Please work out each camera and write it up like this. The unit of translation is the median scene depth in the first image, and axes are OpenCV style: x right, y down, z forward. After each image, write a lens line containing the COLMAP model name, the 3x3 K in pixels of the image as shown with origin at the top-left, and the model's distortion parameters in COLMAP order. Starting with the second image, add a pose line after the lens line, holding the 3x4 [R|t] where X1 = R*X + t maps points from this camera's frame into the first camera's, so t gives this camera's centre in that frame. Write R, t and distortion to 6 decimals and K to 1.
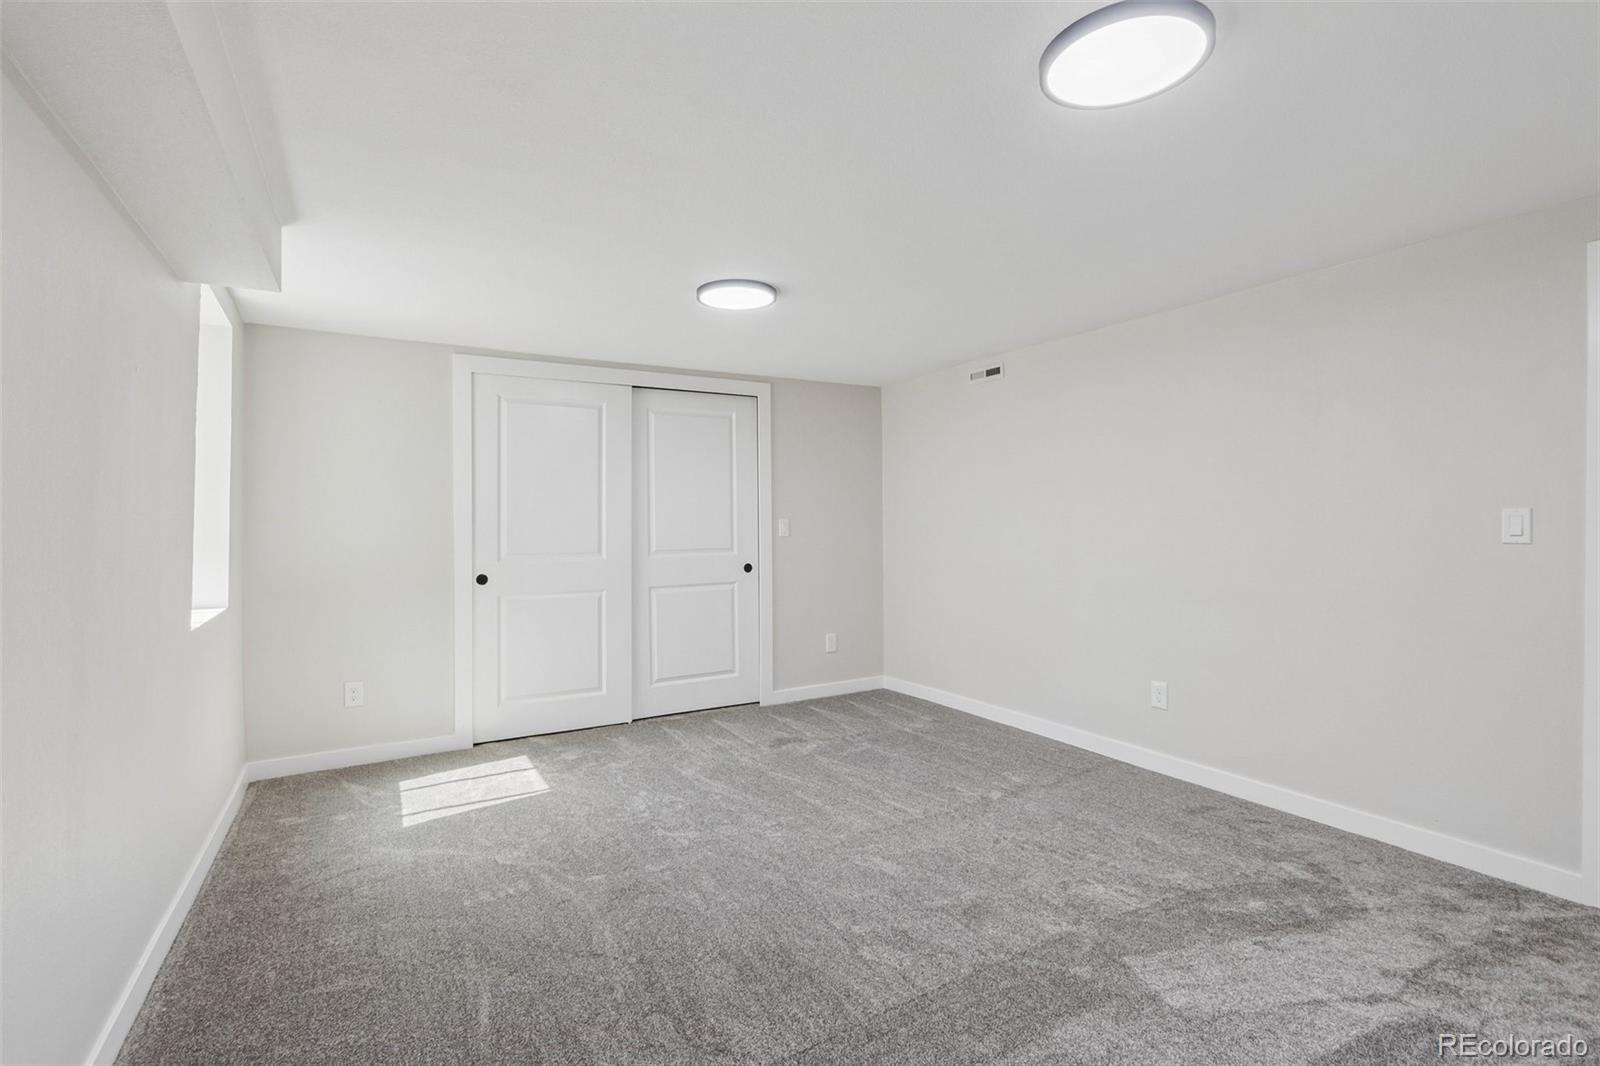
lens RADIAL K [[740.9, 0, 783.7], [0, 740.9, 519.6], [0, 0, 1]] dist [-0.019515, 0.004585]
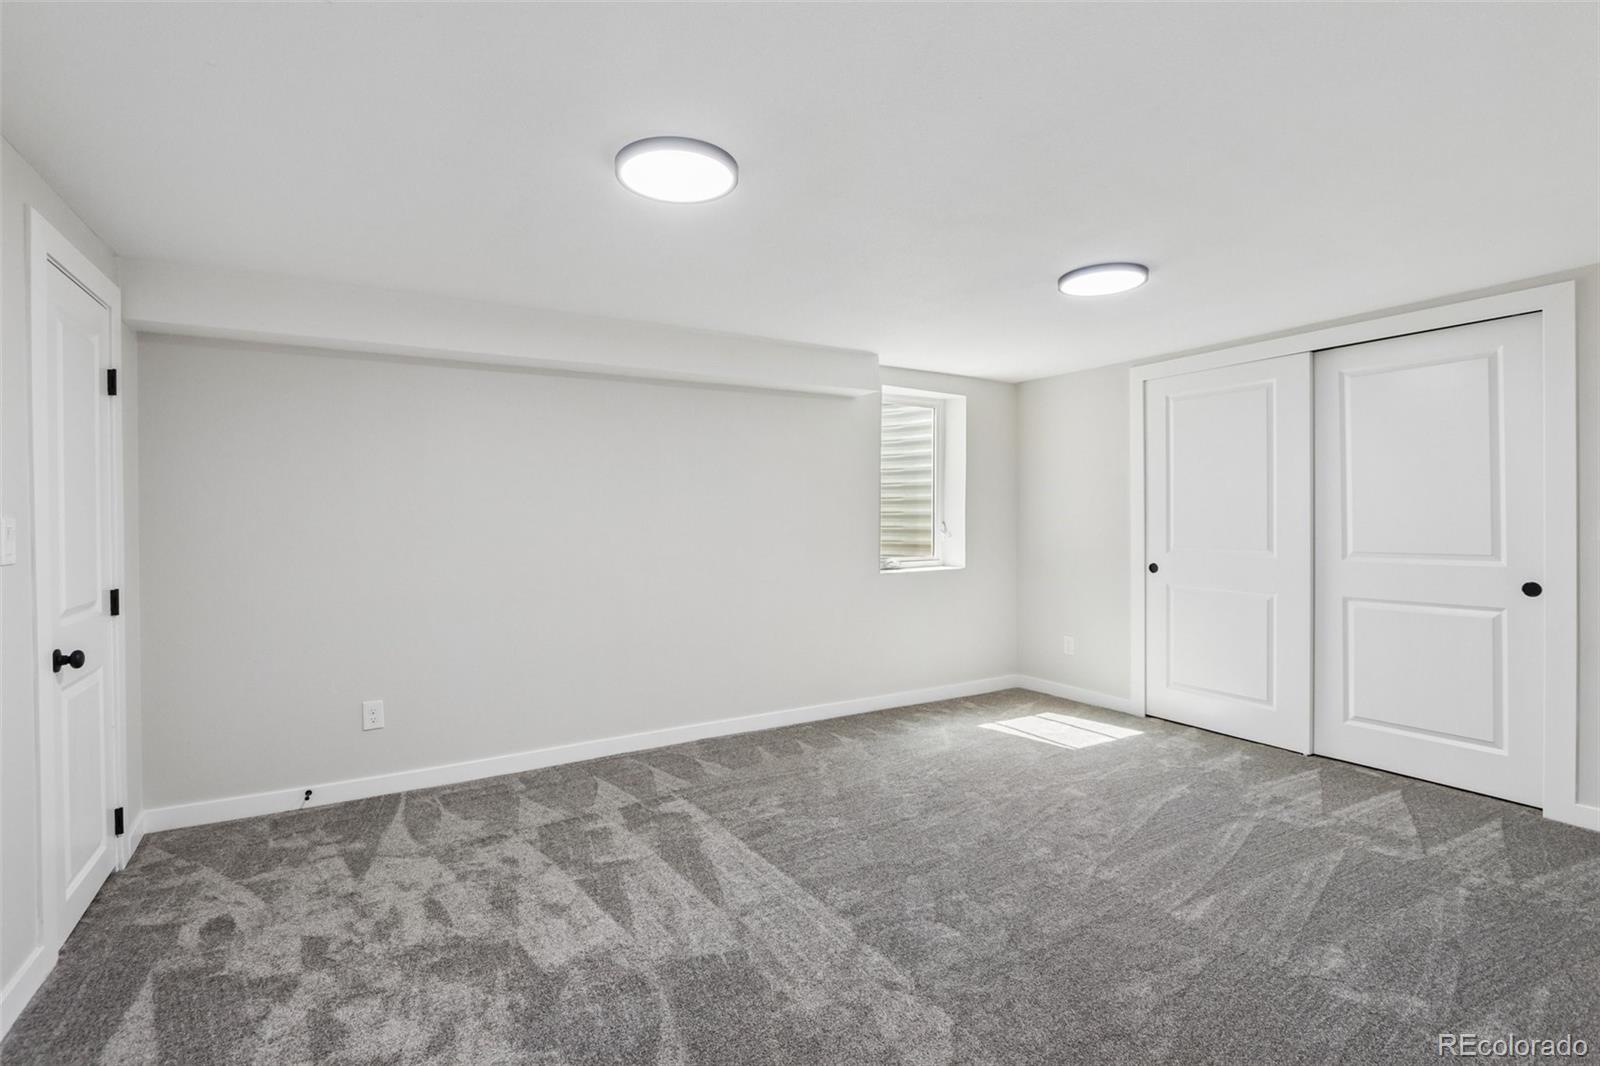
lens RADIAL K [[740.9, 0, 783.7], [0, 740.9, 519.6], [0, 0, 1]] dist [-0.019515, 0.004585]
pose [[-0.002907, 0.008472, -0.999960, 0.611989], [0.007191, 0.999938, 0.008451, -0.003062], [0.999970, -0.007167, -0.002967, 0.405915]]
